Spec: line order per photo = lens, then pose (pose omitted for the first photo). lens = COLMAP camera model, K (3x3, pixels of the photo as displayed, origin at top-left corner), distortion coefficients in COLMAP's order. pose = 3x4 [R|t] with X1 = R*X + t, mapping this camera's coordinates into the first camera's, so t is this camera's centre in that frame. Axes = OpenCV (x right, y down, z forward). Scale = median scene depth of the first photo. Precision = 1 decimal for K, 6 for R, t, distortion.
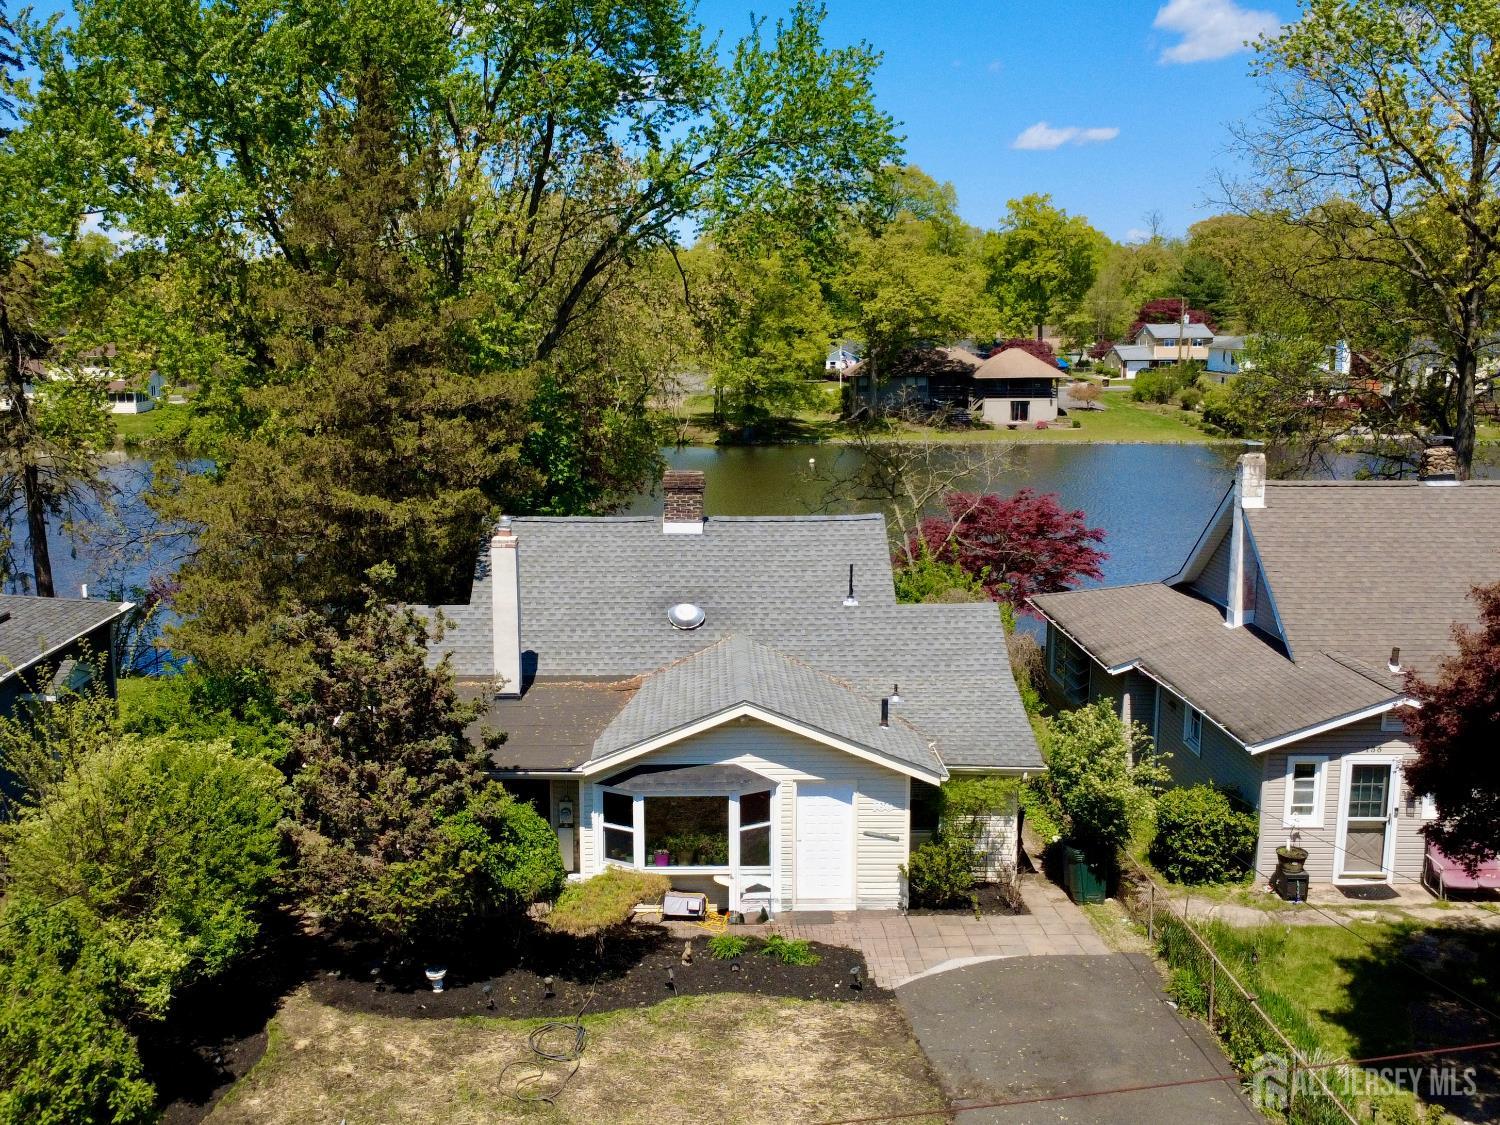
lens RADIAL K [[1206.1, 0, 661.0], [0, 1206.1, 527.2], [0, 0, 1]] dist [-0.001590, -0.006152]
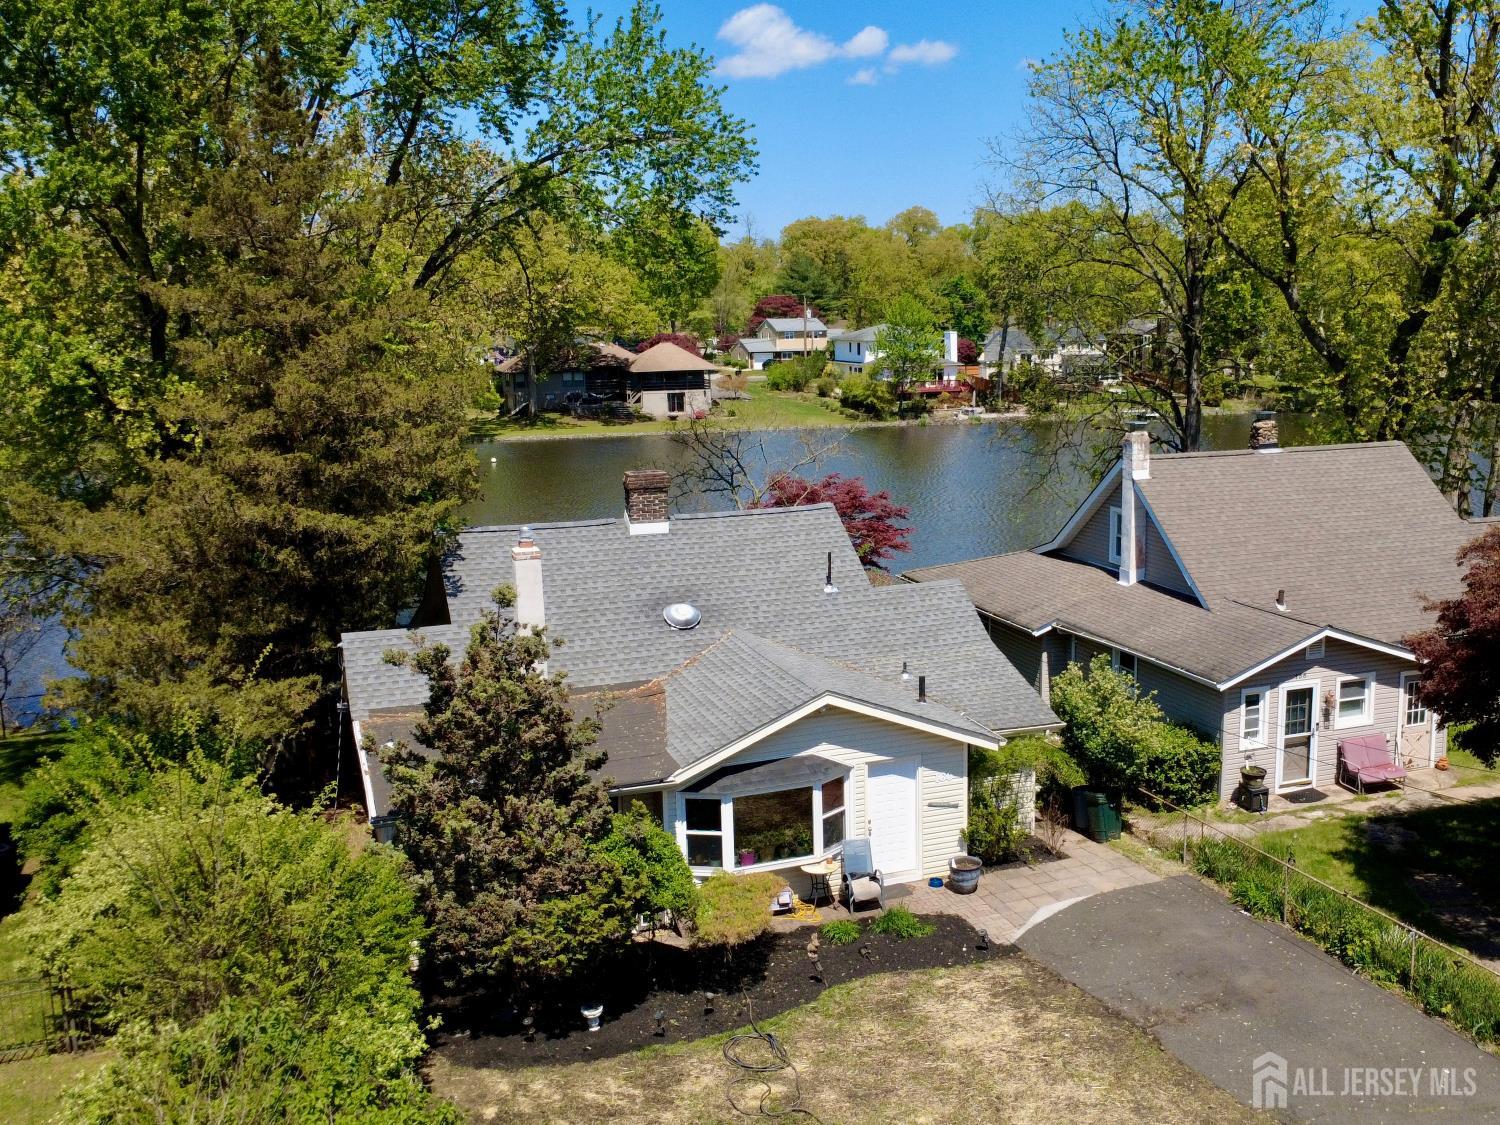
lens RADIAL K [[1206.1, 0, 661.0], [0, 1206.1, 527.2], [0, 0, 1]] dist [-0.001590, -0.006152]
pose [[0.945365, -0.062314, 0.320004, -0.371764], [0.061409, 0.998029, 0.012928, -0.015930], [-0.320179, 0.007430, 0.947328, 0.074511]]
